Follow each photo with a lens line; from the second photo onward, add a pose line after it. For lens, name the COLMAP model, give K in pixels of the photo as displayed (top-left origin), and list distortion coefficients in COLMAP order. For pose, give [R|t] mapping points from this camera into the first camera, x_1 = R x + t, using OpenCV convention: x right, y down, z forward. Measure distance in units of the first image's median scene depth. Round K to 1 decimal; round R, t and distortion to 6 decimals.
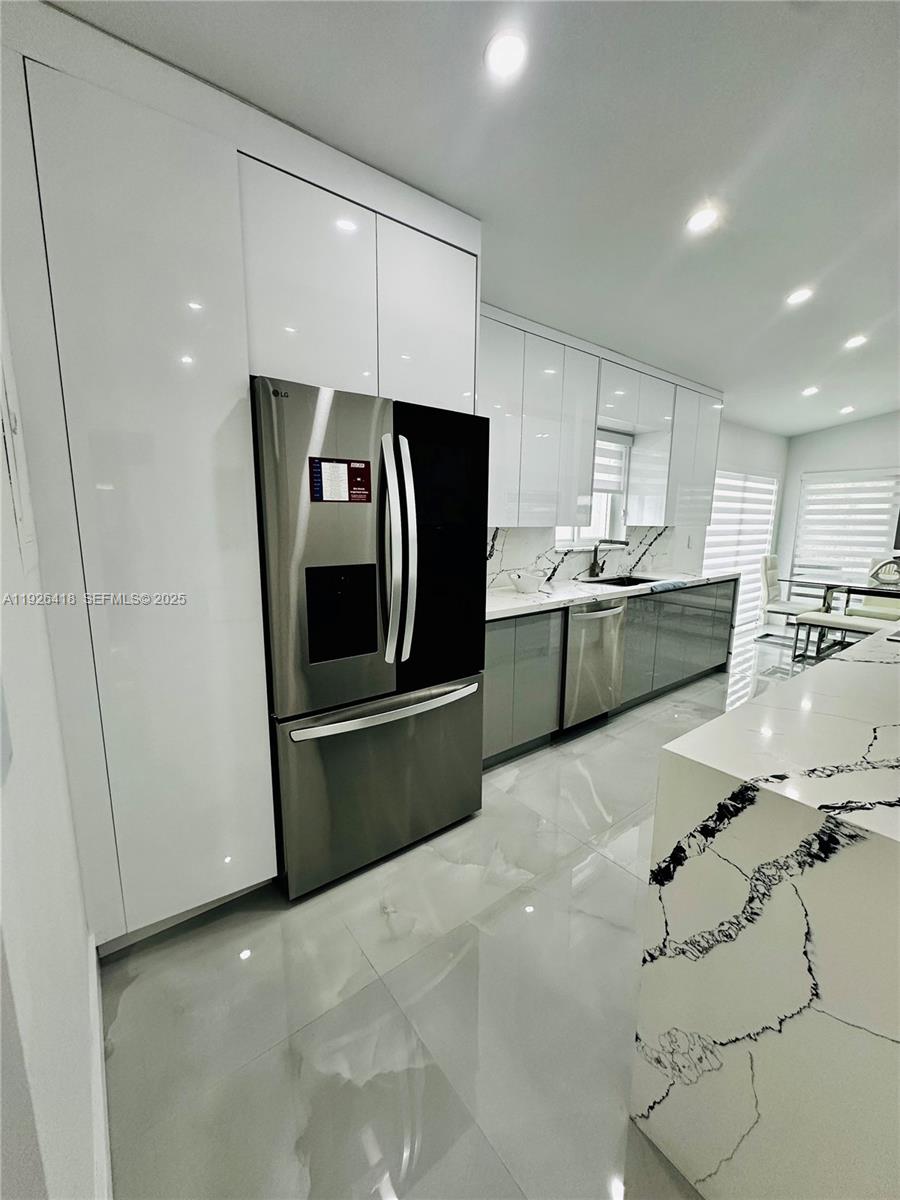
lens RADIAL K [[477.8, 0, 448.3], [0, 477.8, 593.4], [0, 0, 1]] dist [-0.003913, 0.000475]
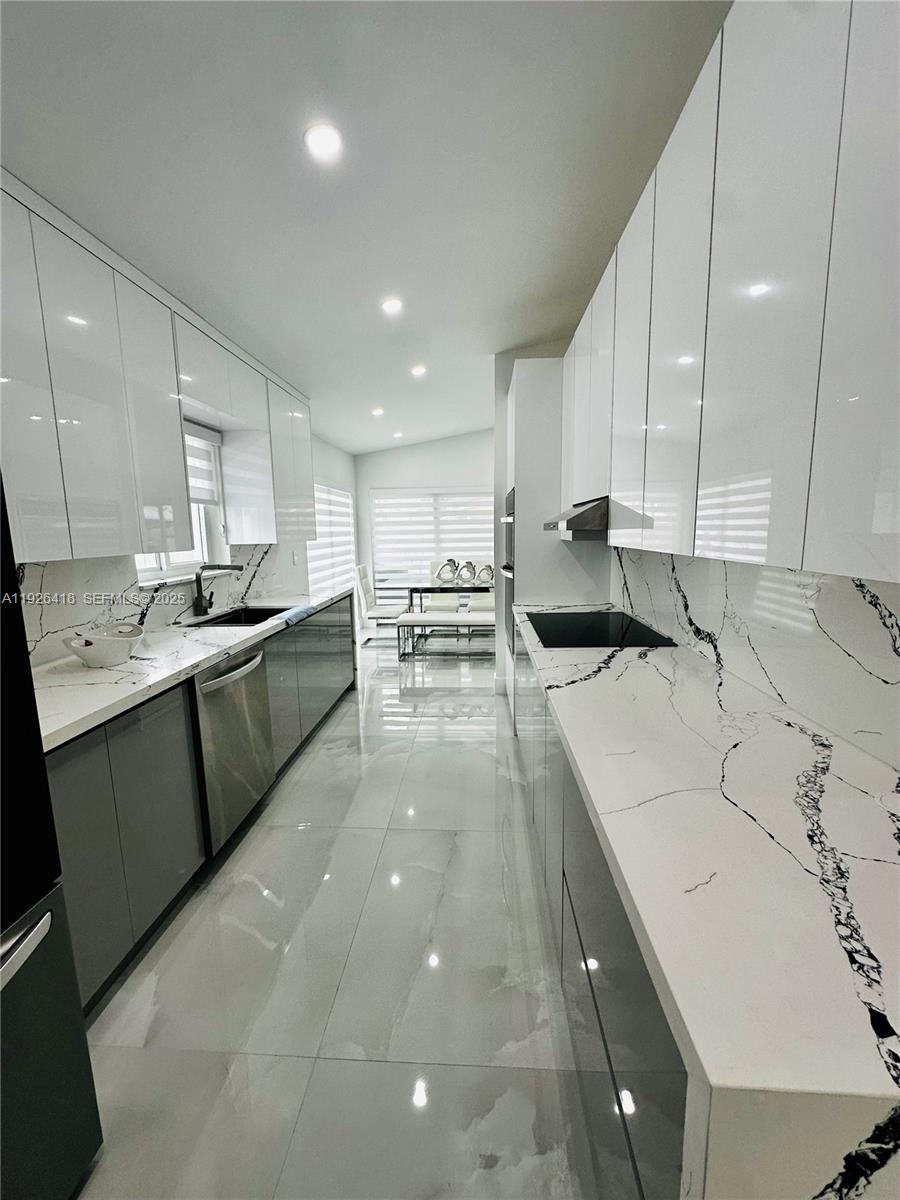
lens RADIAL K [[477.8, 0, 448.8], [0, 477.8, 597.5], [0, 0, 1]] dist [-0.003913, 0.000475]
pose [[0.654010, -0.127585, 0.745649, 0.005289], [0.139295, 0.989132, 0.047071, -0.040985], [-0.743551, 0.073081, 0.664674, 0.203946]]
